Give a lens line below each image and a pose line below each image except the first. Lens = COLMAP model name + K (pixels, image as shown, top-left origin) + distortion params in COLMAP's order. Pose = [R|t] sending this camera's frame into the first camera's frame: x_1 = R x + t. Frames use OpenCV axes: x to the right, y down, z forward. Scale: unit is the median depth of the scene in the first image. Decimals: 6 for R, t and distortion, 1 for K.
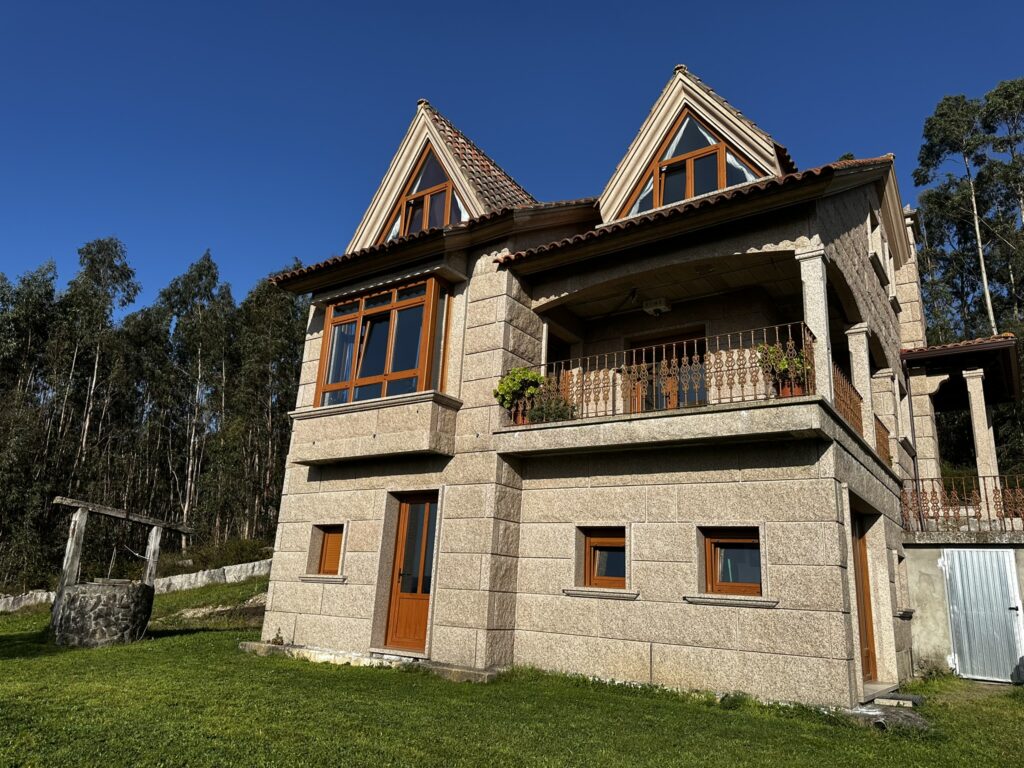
lens RADIAL K [[712.7, 0, 512.0], [0, 712.7, 384.0], [0, 0, 1]] dist [0.061198, -0.000237]
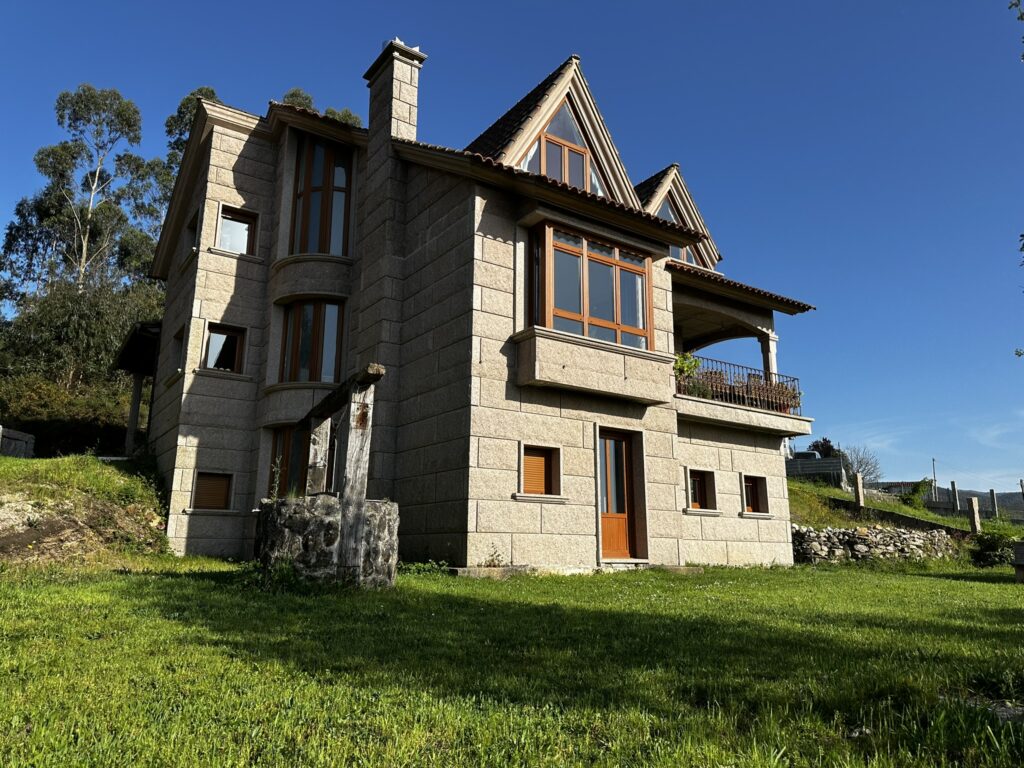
lens RADIAL K [[728.2, 0, 512.0], [0, 728.2, 384.0], [0, 0, 1]] dist [0.000686, 0.000028]
pose [[0.341871, 0.166274, 0.924920, -1.312444], [-0.257146, 0.963211, -0.078111, 0.216554], [-0.903881, -0.211136, 0.372050, 0.727973]]
